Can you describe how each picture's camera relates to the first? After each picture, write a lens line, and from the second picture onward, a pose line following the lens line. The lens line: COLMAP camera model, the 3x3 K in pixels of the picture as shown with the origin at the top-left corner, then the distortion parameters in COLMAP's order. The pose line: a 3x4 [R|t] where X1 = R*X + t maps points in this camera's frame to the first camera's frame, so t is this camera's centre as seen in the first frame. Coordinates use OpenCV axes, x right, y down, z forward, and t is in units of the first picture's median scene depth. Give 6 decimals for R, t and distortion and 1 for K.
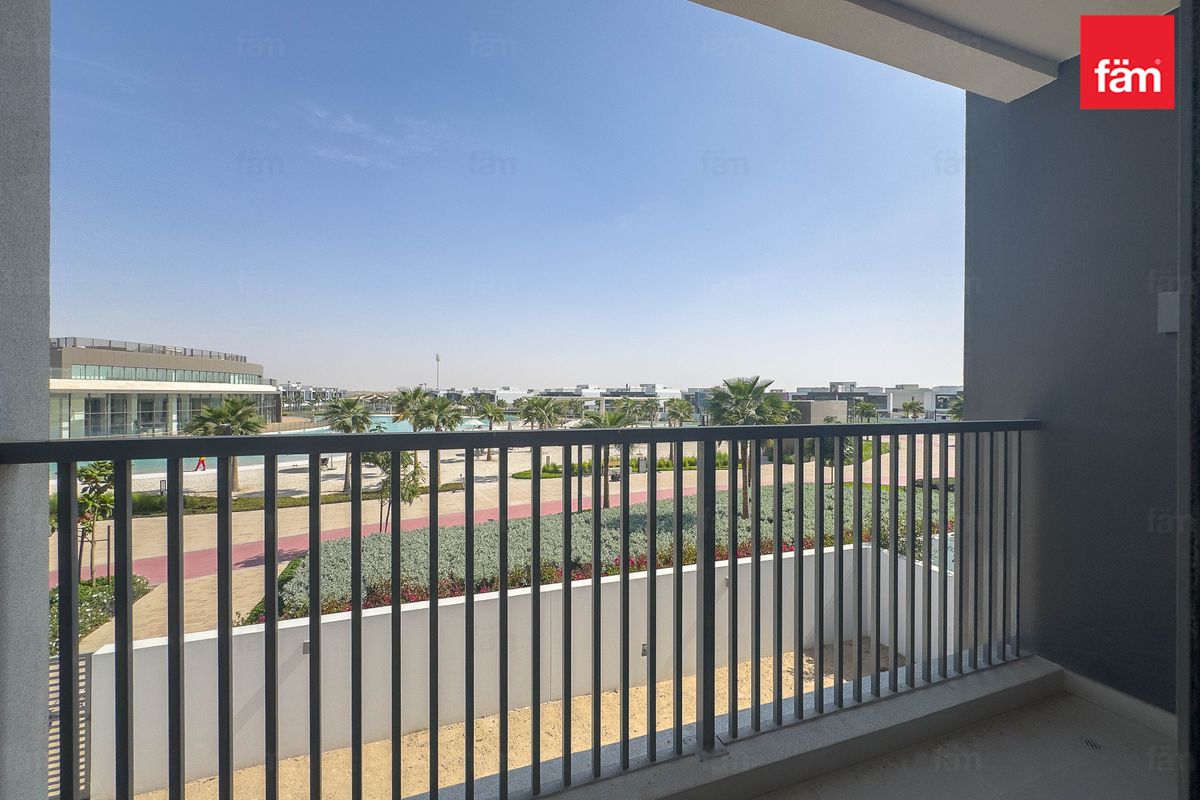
lens RADIAL K [[483.7, 0, 599.8], [0, 483.7, 397.2], [0, 0, 1]] dist [-0.001412, 0.000161]
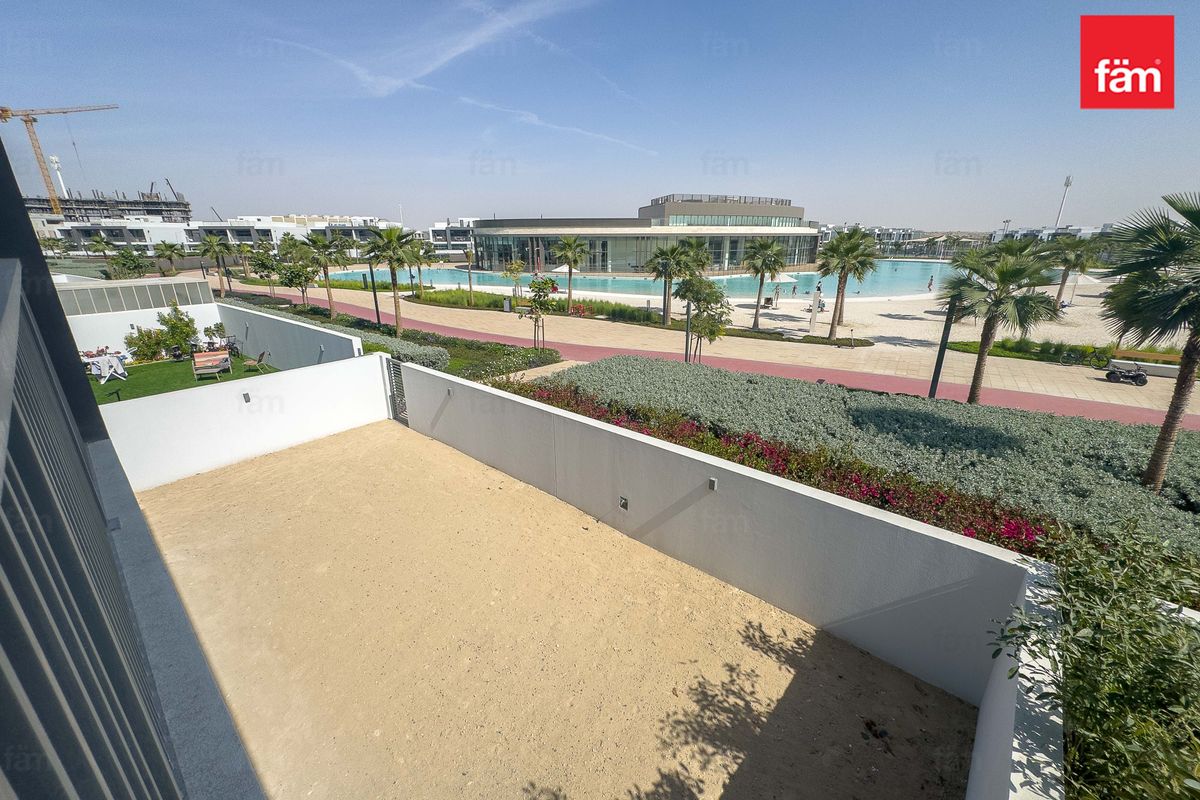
lens RADIAL K [[483.7, 0, 599.8], [0, 483.7, 397.2], [0, 0, 1]] dist [-0.001412, 0.000161]
pose [[0.479210, 0.270574, -0.834953, 0.126783], [0.002585, 0.950858, 0.309617, 0.000717], [0.877696, -0.150530, 0.454962, 0.080247]]
